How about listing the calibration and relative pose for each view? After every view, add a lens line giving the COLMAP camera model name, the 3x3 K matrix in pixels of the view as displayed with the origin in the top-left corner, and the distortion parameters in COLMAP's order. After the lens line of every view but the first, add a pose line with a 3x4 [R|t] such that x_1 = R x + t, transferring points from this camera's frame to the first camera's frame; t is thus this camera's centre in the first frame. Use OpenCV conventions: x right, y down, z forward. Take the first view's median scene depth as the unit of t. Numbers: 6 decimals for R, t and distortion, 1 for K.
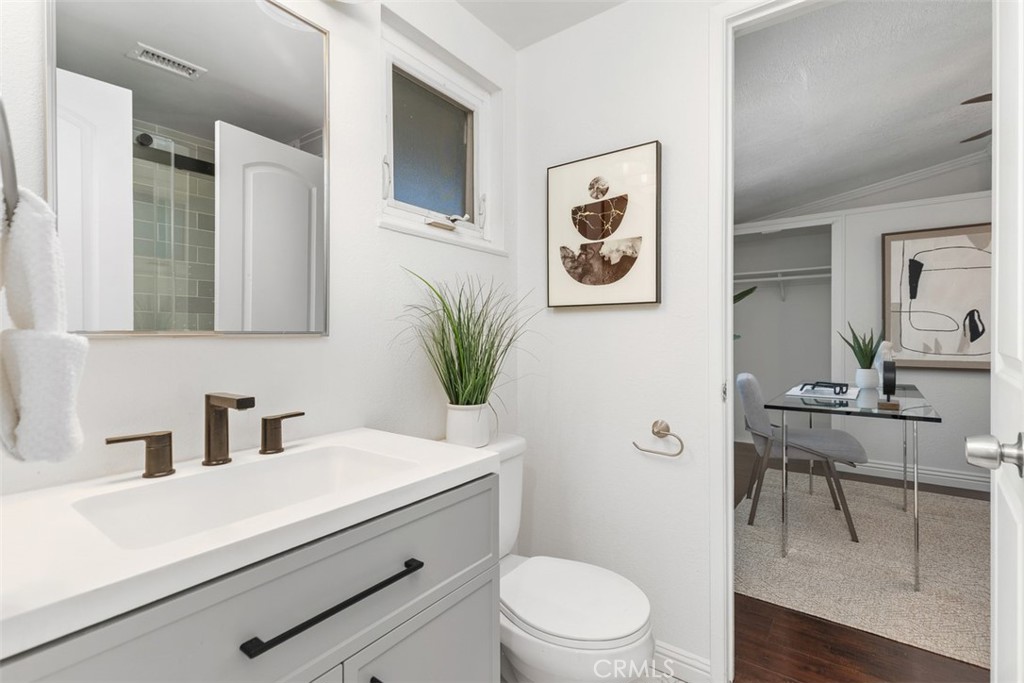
lens RADIAL K [[463.4, 0, 512.9], [0, 463.4, 337.6], [0, 0, 1]] dist [0.002503, -0.000525]
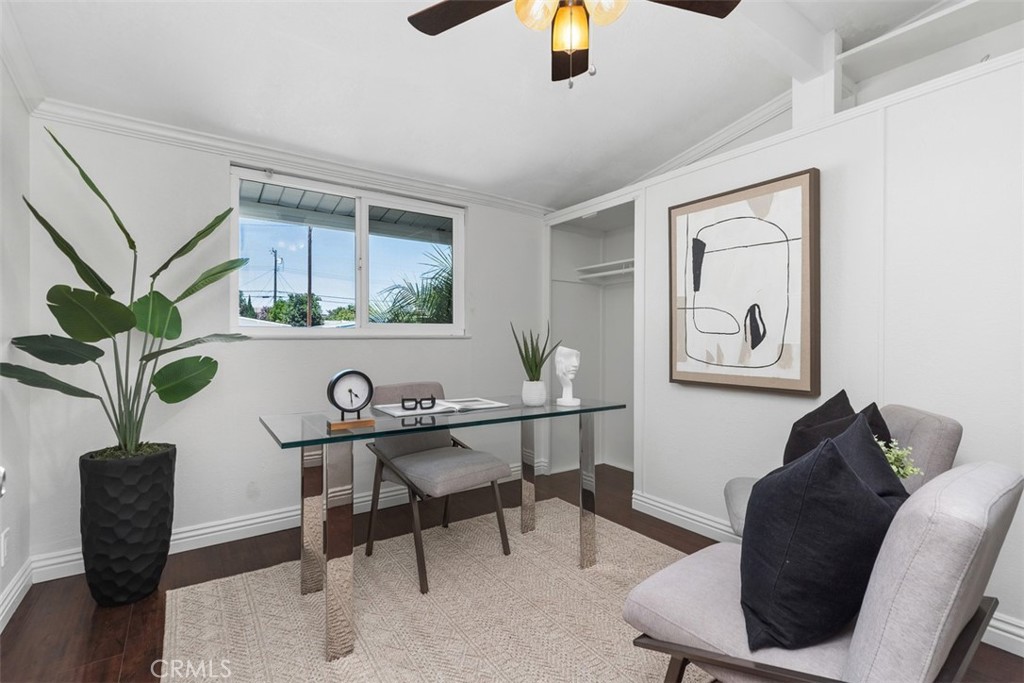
lens RADIAL K [[463.4, 0, 511.0], [0, 463.4, 341.1], [0, 0, 1]] dist [0.002503, -0.000525]
pose [[0.943184, 0.005641, -0.332222, 0.831274], [-0.005788, 0.999983, 0.000546, -0.001322], [0.332219, 0.001408, 0.943201, 0.197214]]
